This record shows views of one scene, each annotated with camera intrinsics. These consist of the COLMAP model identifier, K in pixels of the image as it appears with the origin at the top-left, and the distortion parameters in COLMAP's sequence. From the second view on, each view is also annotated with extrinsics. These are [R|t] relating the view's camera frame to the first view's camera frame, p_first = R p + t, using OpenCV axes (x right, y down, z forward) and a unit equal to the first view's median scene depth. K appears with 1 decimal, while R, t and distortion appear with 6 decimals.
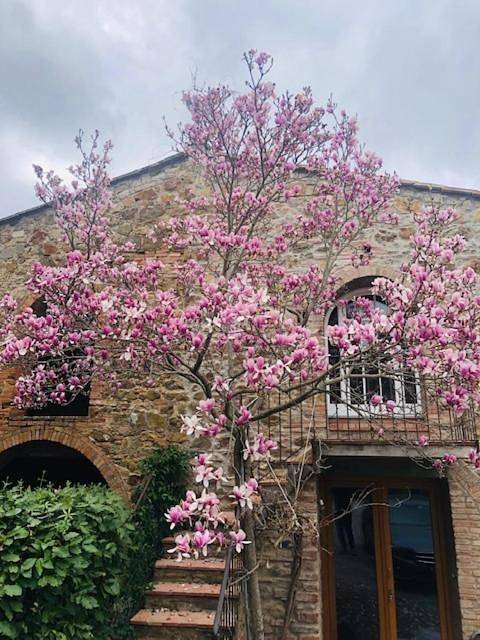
lens RADIAL K [[504.6, 0, 236.7], [0, 504.6, 321.9], [0, 0, 1]] dist [0.014243, -0.002576]
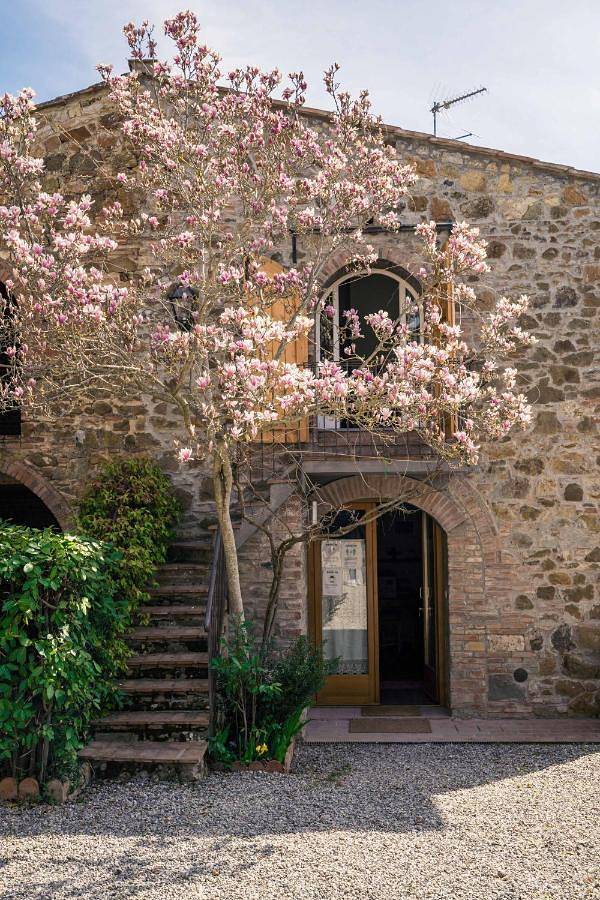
lens RADIAL K [[961.3, 0, 301.6], [0, 961.3, 452.0], [0, 0, 1]] dist [-0.043931, 0.000000]
pose [[0.990835, -0.021689, 0.133321, -0.058382], [-0.007873, 0.976073, 0.217300, -0.121616], [-0.134844, -0.216358, 0.966957, -0.537787]]
